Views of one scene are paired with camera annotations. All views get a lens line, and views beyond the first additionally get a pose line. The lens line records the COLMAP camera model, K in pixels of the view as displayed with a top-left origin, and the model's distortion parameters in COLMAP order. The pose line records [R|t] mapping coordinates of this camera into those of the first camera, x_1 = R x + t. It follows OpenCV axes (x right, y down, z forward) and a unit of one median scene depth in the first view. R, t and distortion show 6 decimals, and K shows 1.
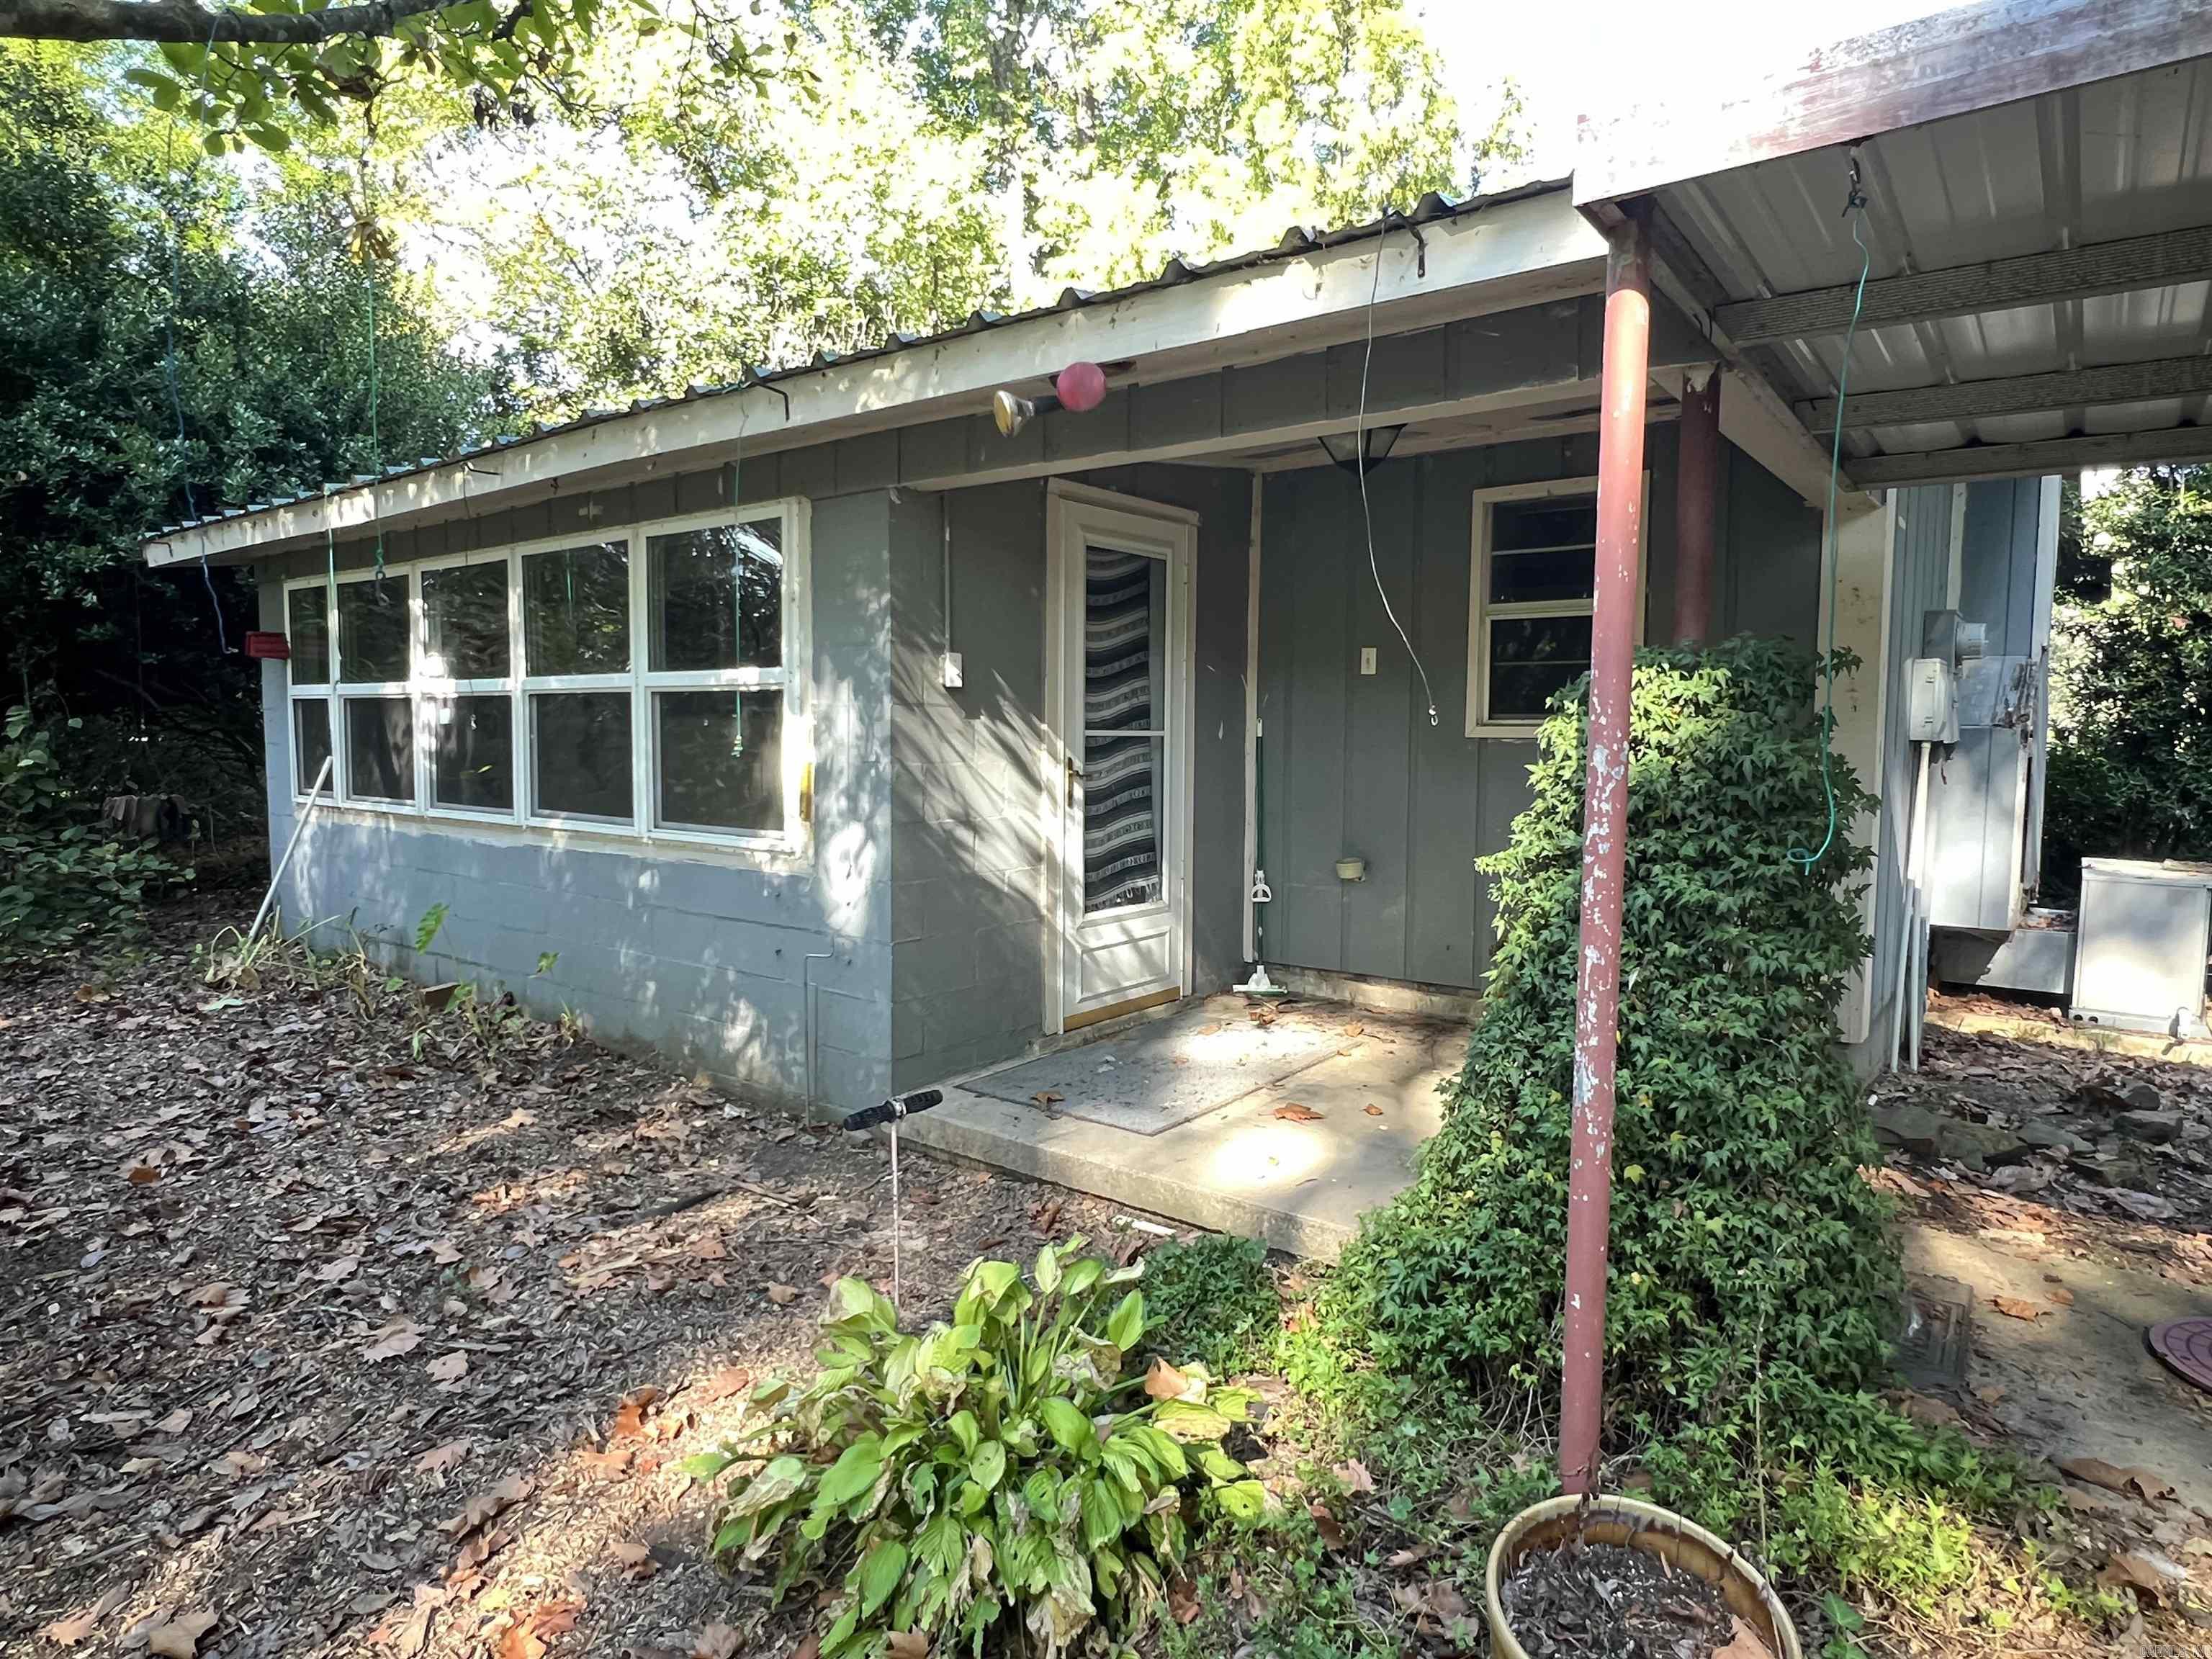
lens RADIAL K [[1292.3, 0, 1097.7], [0, 1292.3, 824.6], [0, 0, 1]] dist [0.002558, 0.000773]
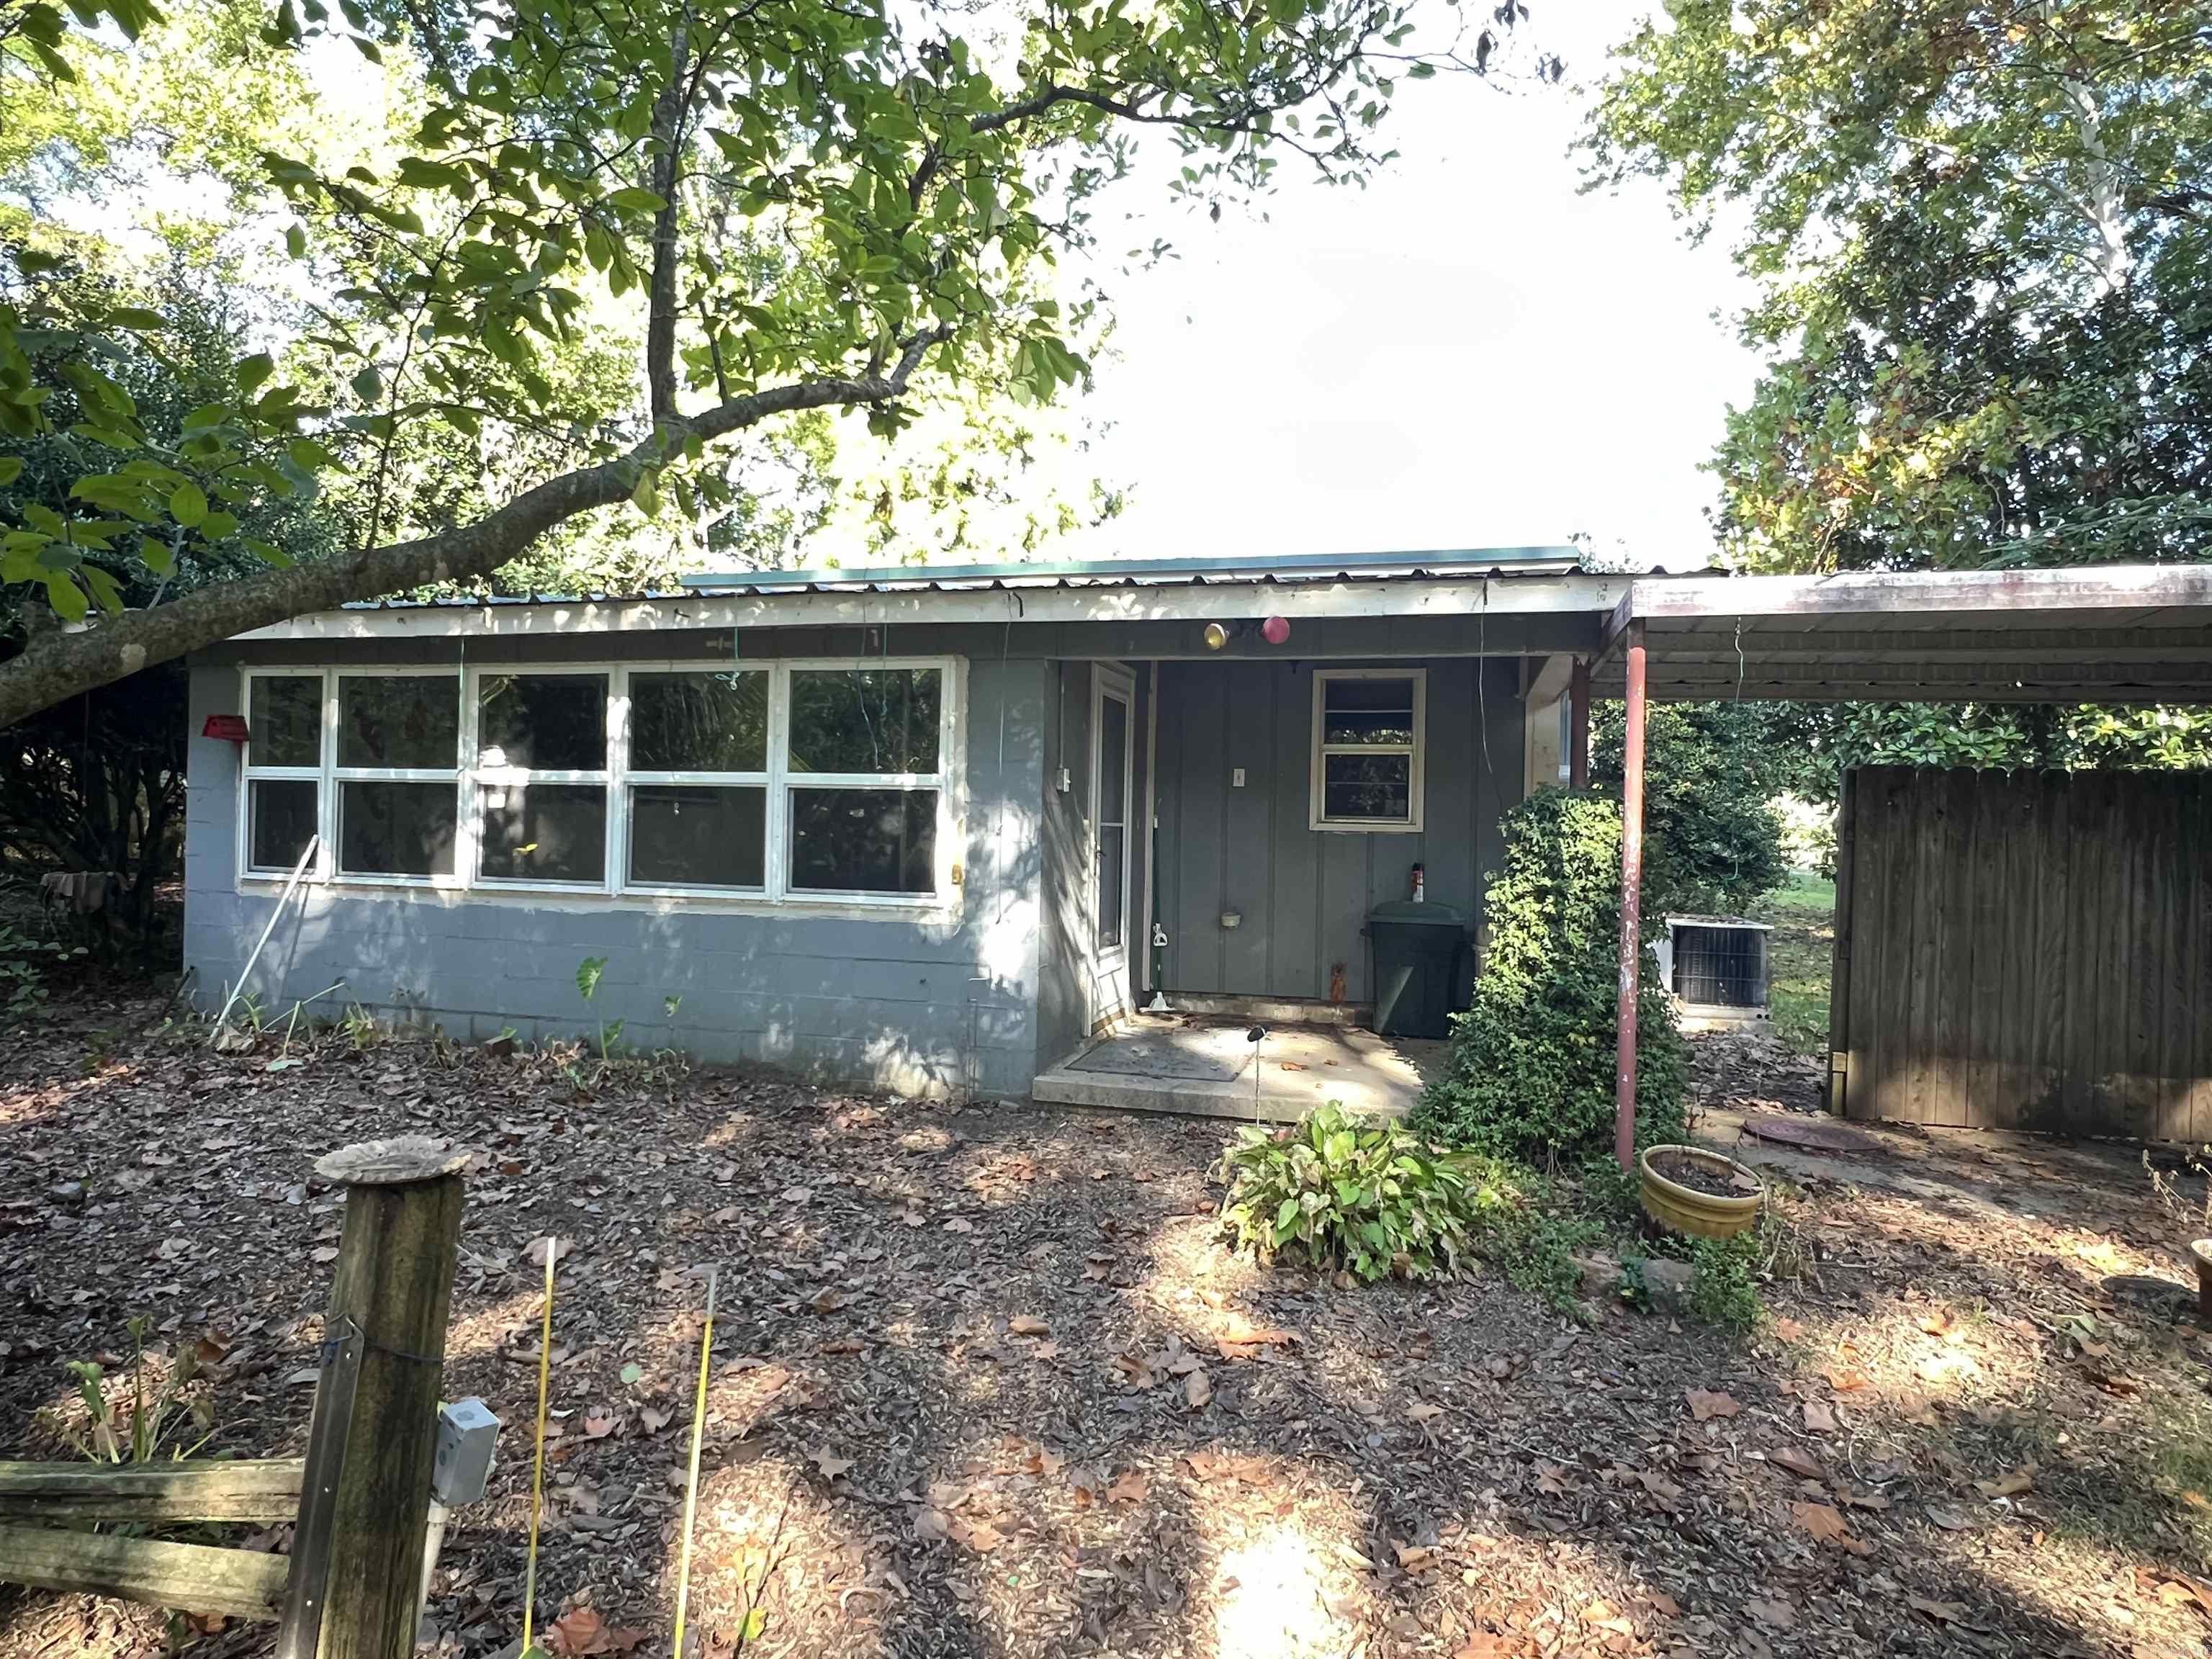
lens RADIAL K [[1292.3, 0, 1097.7], [0, 1292.3, 824.6], [0, 0, 1]] dist [0.002558, 0.000773]
pose [[0.919578, 0.013710, 0.392669, -0.535951], [0.013800, 0.997648, -0.067149, 0.024195], [-0.392666, 0.067168, 0.917225, -0.292057]]
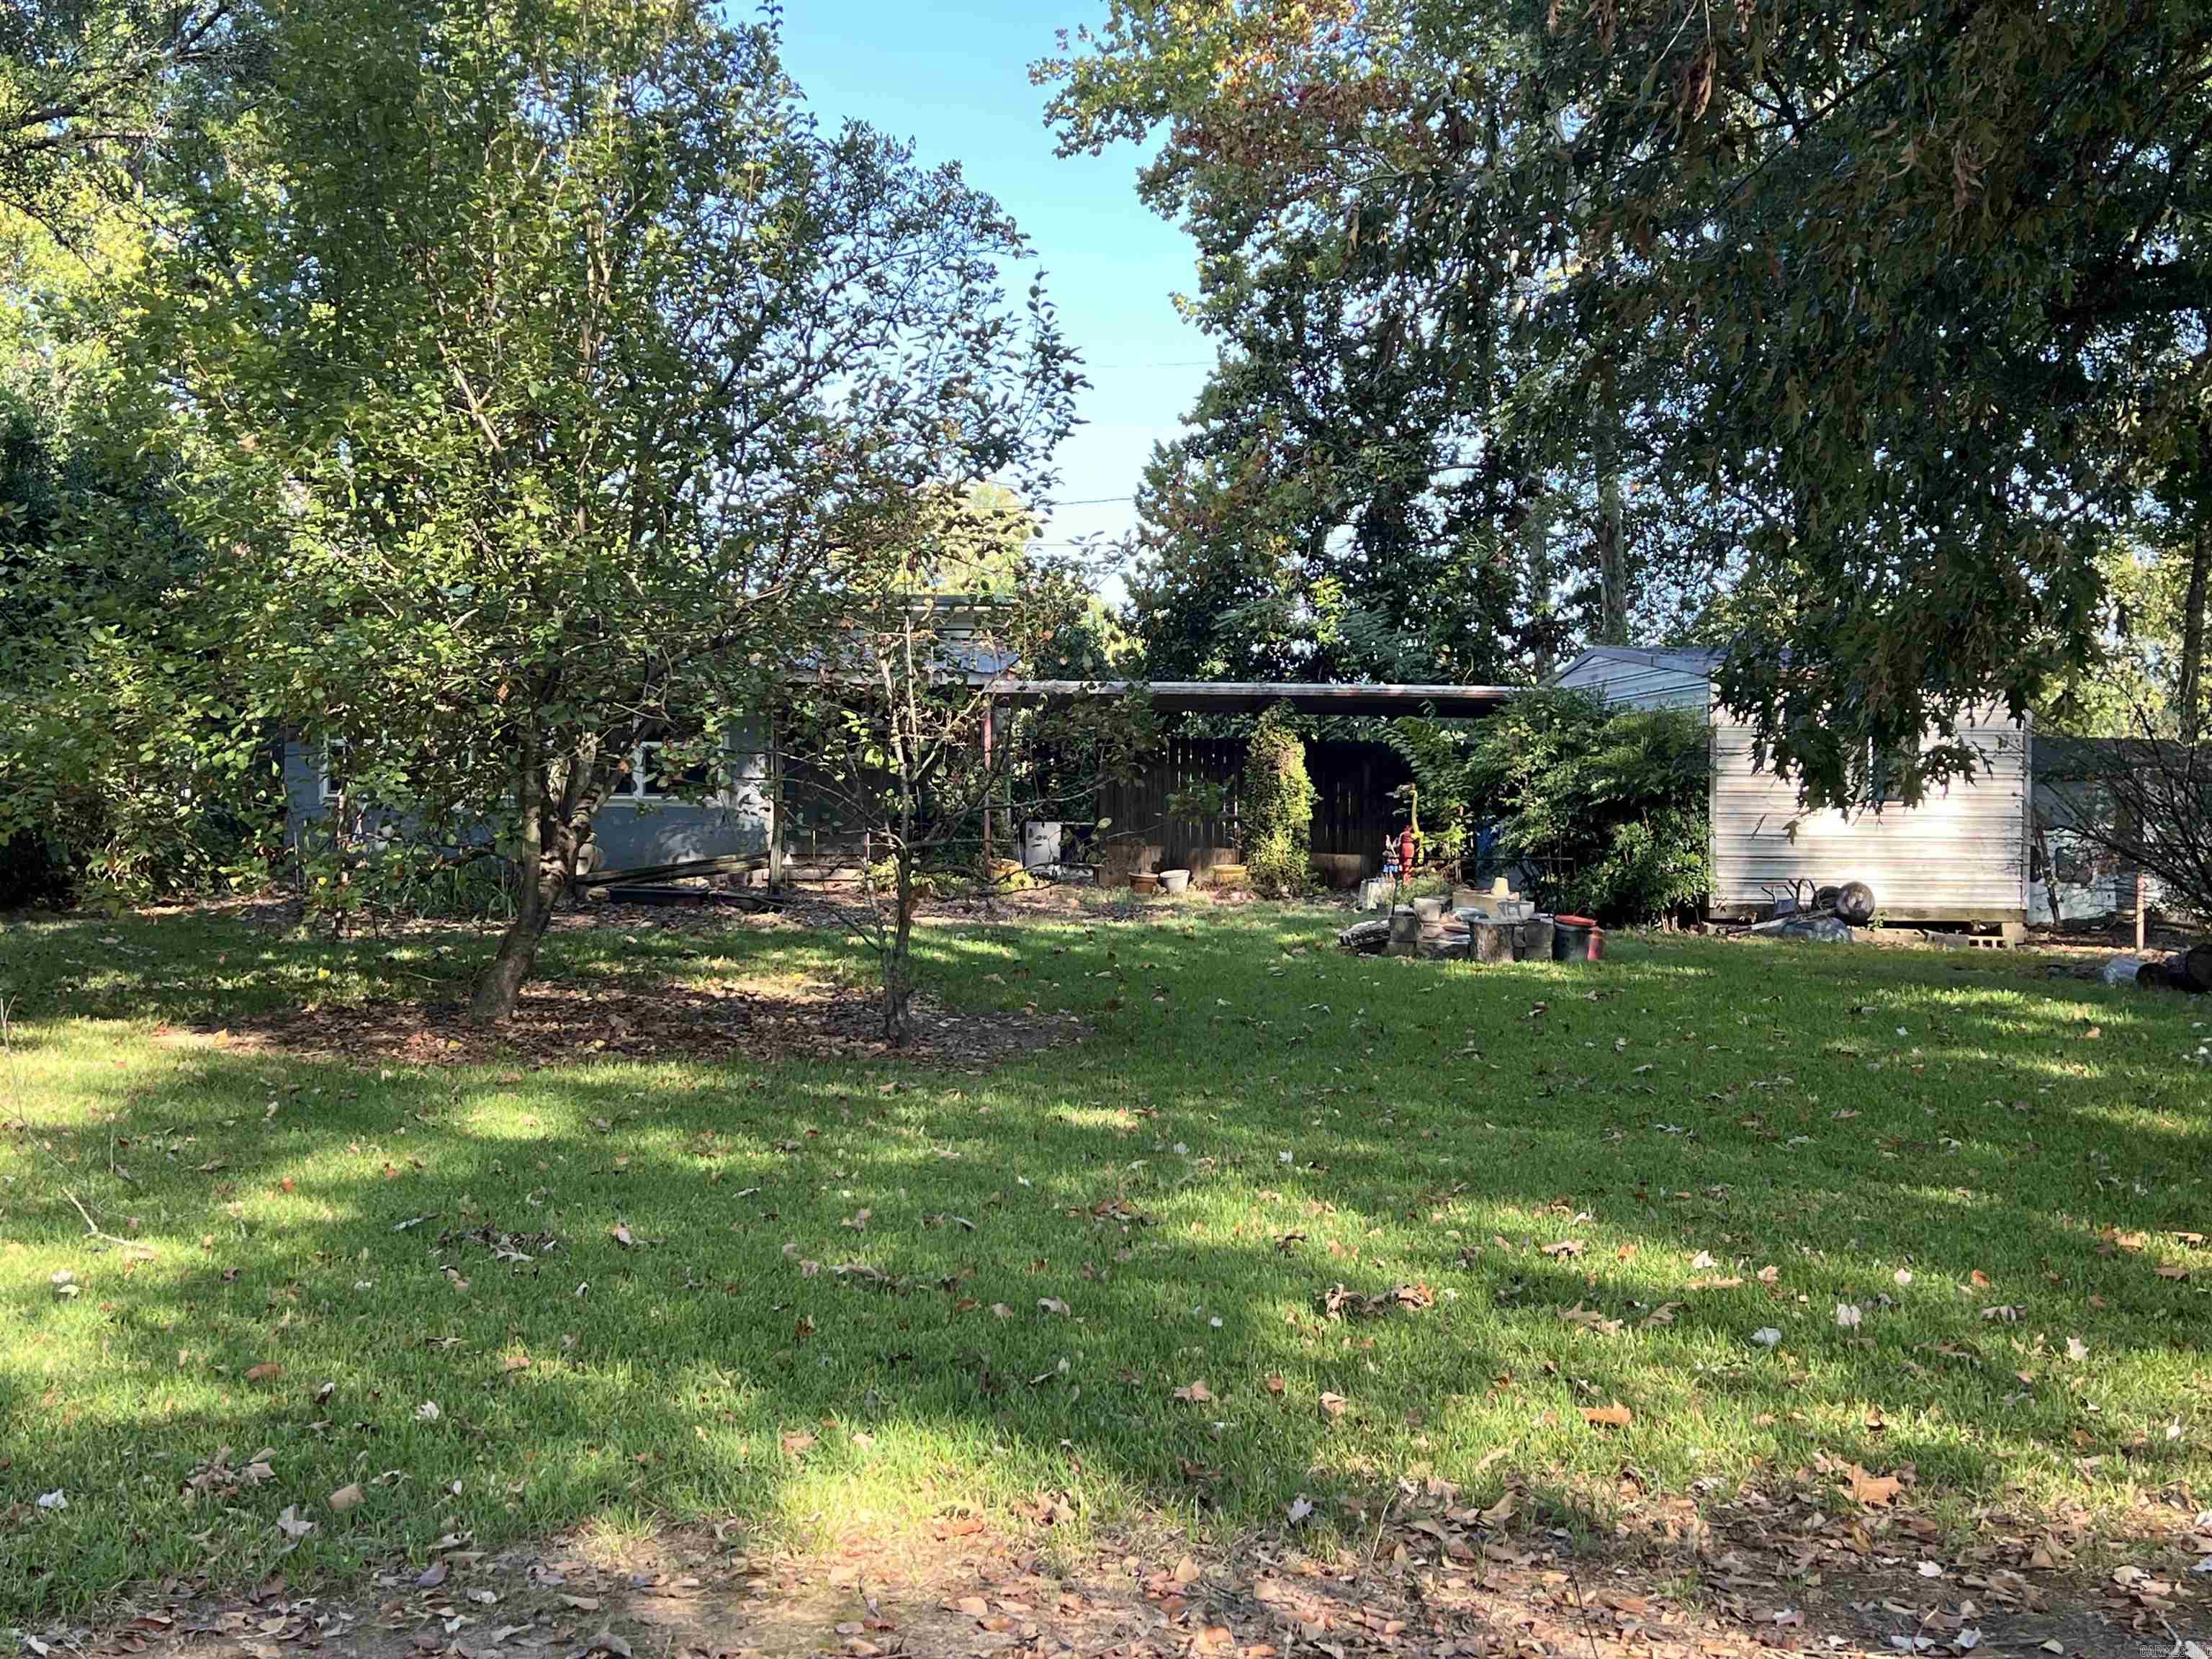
lens RADIAL K [[2737.1, 0, 1124.4], [0, 2737.1, 829.5], [0, 0, 1]] dist [0.199607, -0.593706]
pose [[0.754185, -0.001028, 0.656661, -3.375969], [0.049235, 0.997273, -0.054985, 0.446561], [-0.654813, 0.073799, 0.752179, -4.120021]]
